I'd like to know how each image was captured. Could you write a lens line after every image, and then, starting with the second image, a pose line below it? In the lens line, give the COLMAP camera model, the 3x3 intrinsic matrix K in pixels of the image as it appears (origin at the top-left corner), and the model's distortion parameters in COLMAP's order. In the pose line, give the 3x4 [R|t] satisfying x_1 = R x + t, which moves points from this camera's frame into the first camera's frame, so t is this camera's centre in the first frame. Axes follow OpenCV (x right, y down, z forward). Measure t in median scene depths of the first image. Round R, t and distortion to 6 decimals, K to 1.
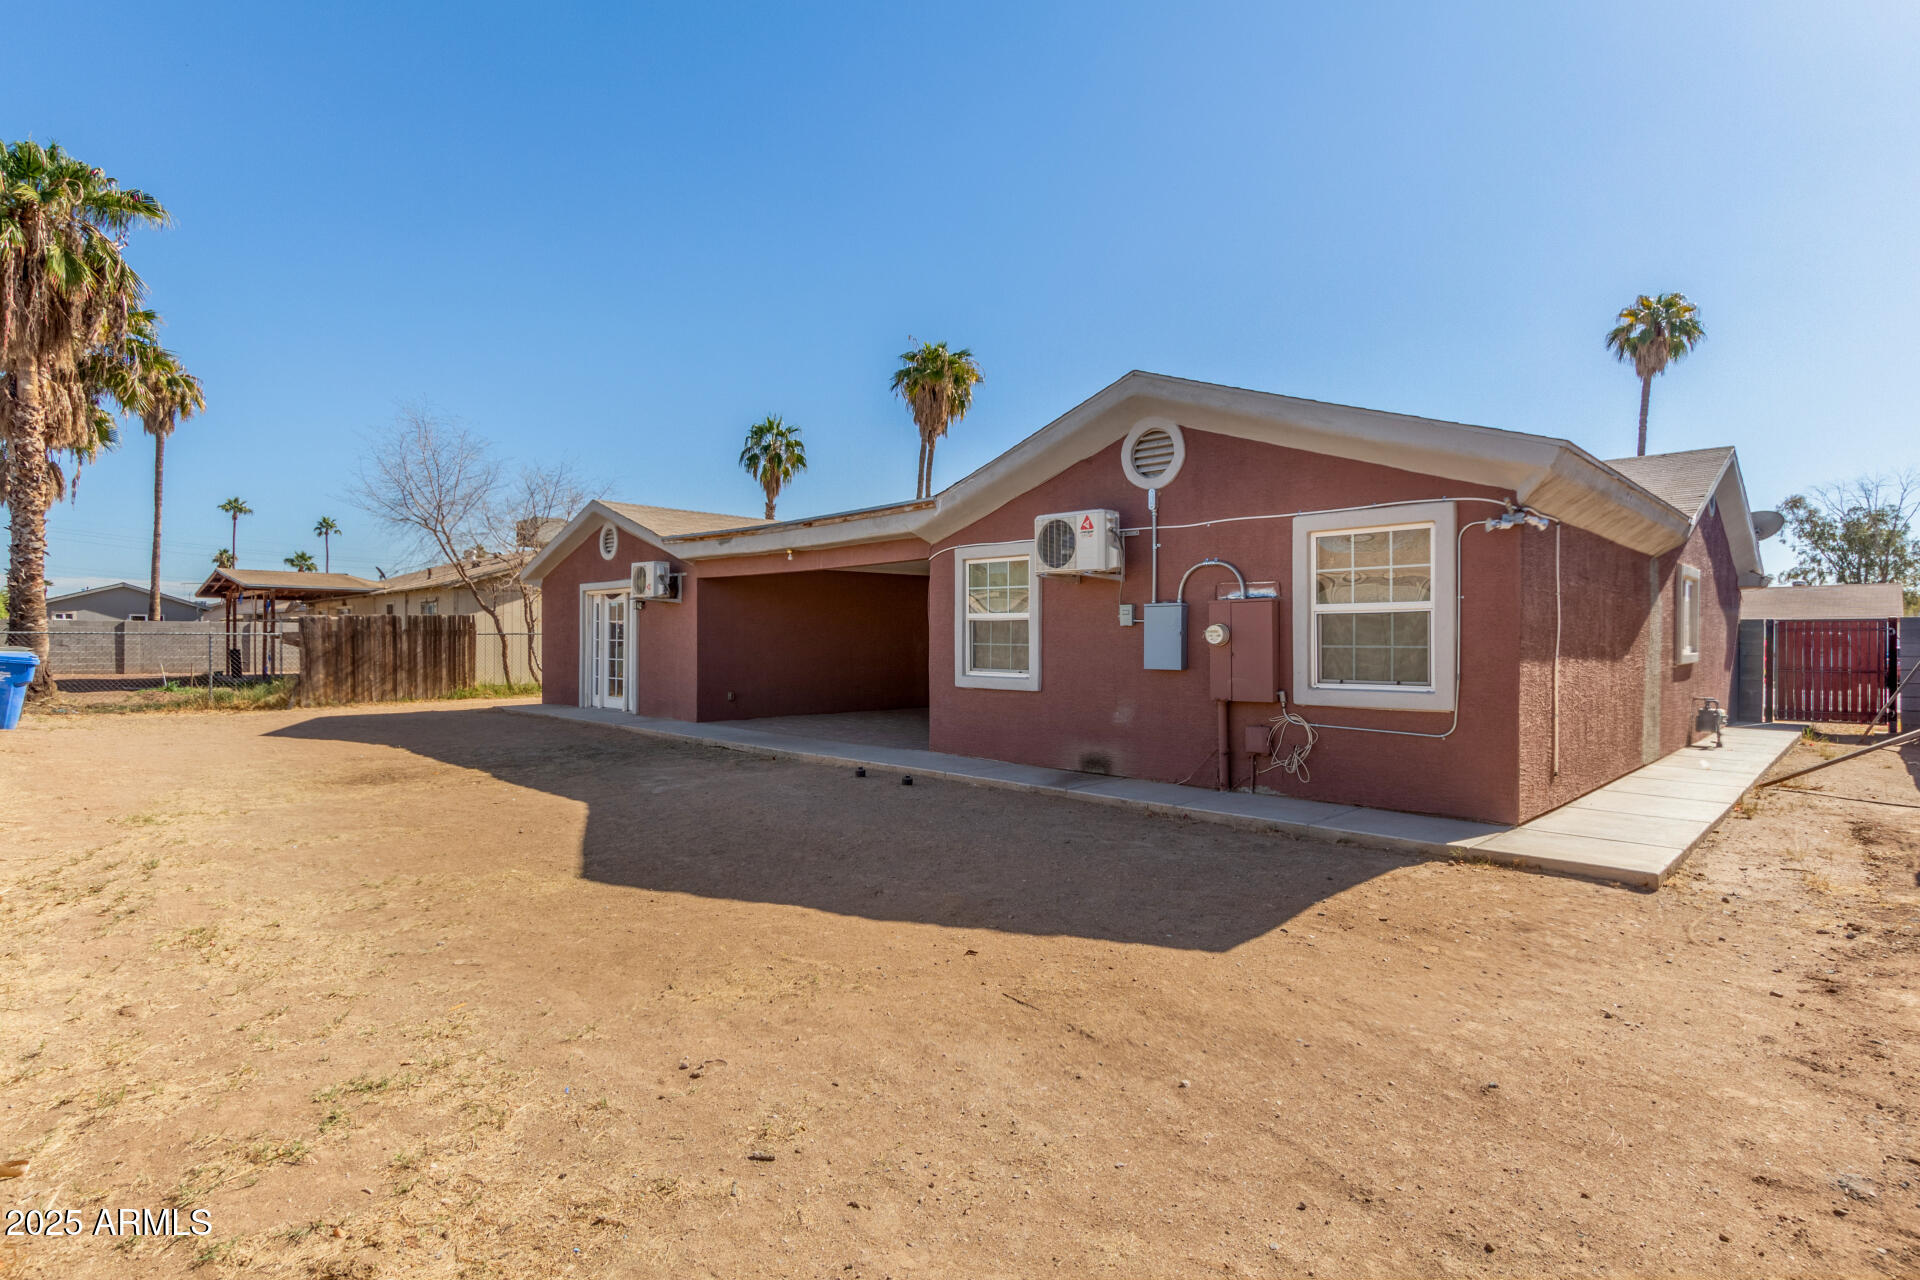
lens RADIAL K [[948.2, 0, 974.2], [0, 948.2, 659.4], [0, 0, 1]] dist [0.020419, -0.011215]
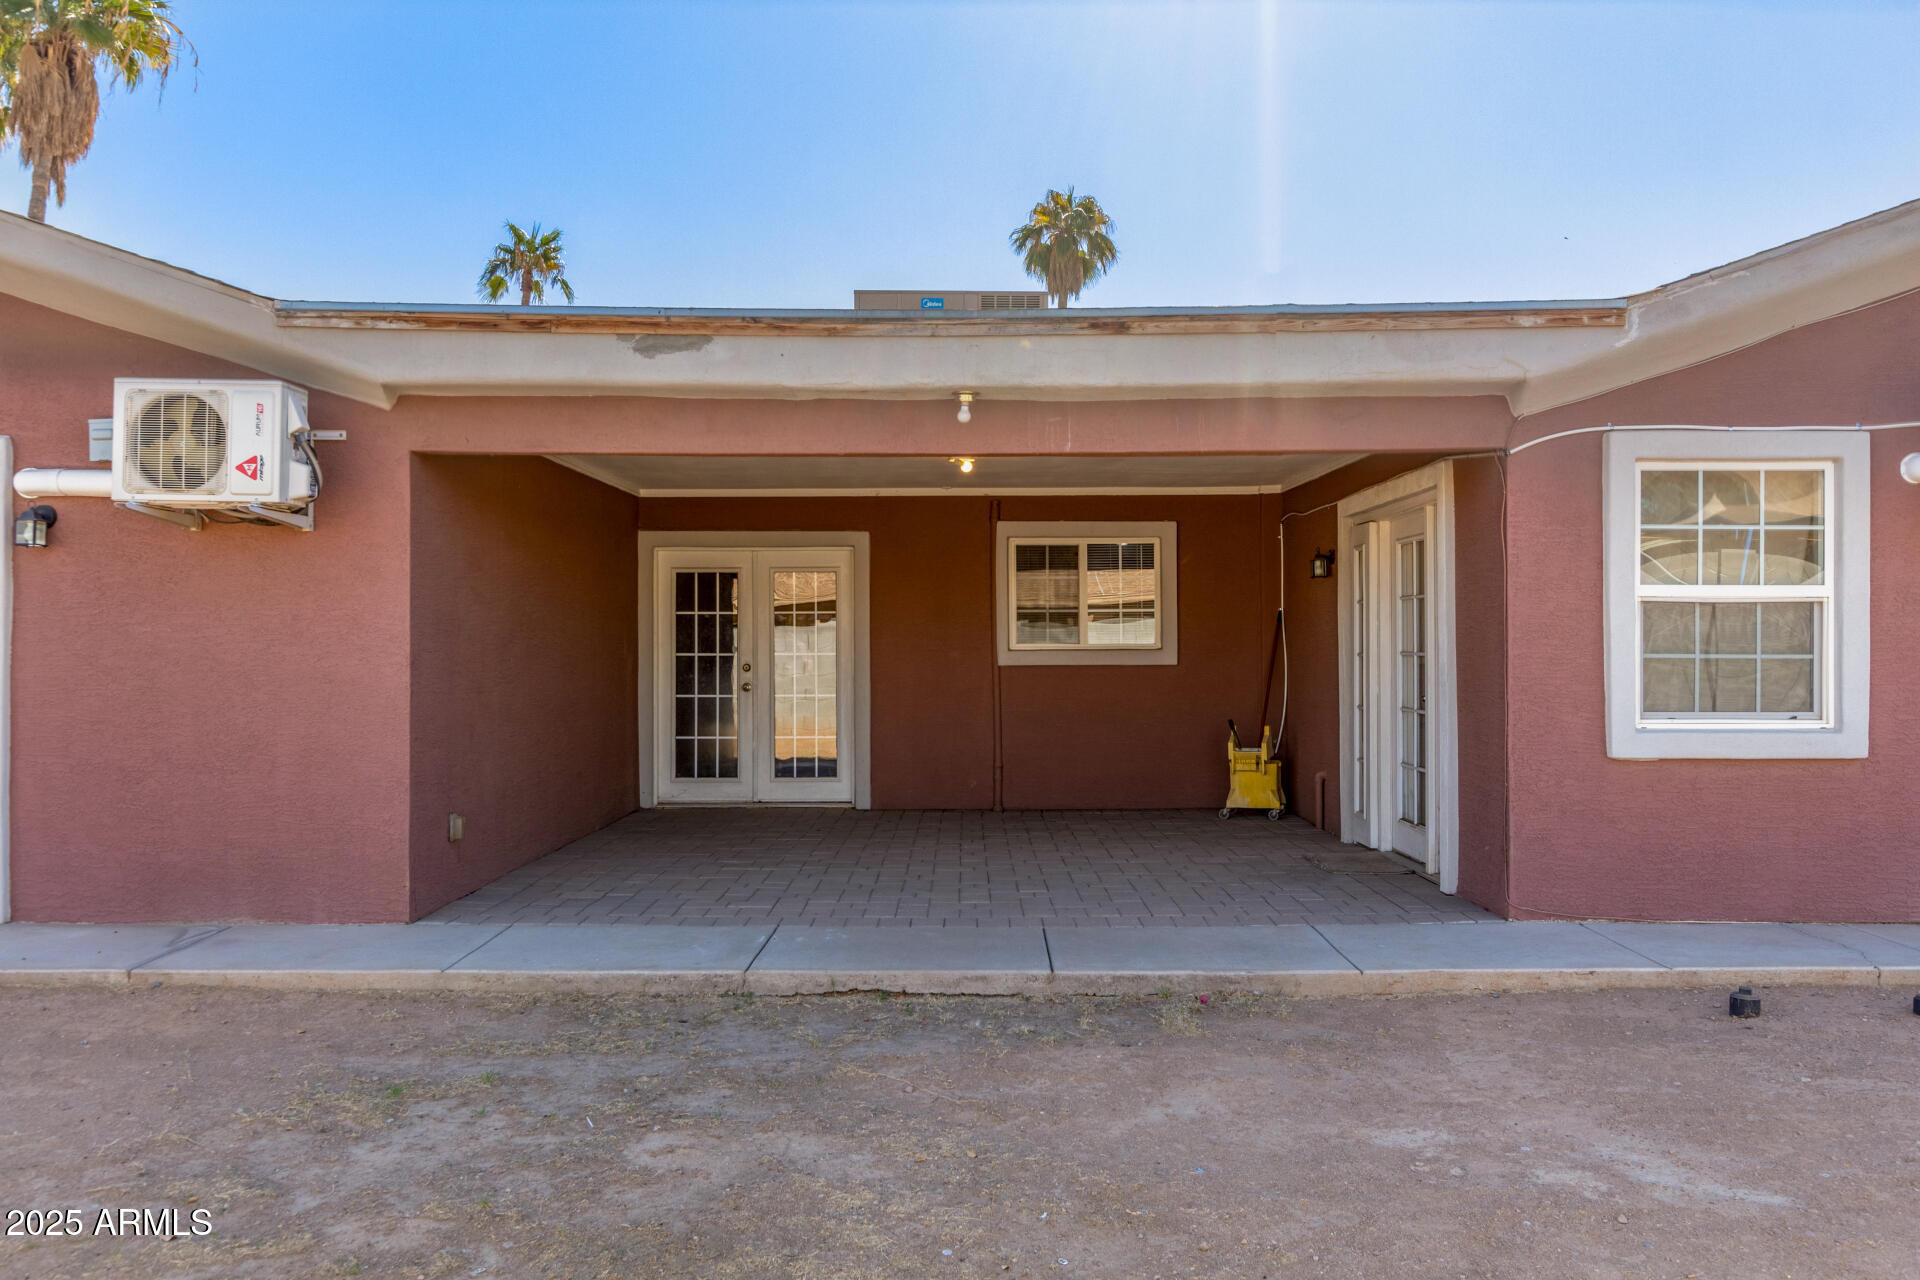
lens RADIAL K [[1492.4, 0, 961.0], [0, 1492.4, 637.3], [0, 0, 1]] dist [0.027330, -0.001093]
pose [[0.727784, 0.000214, 0.685806, -0.588964], [0.014920, 0.999758, -0.016146, -0.015644], [-0.685644, 0.021983, 0.727605, 0.609291]]
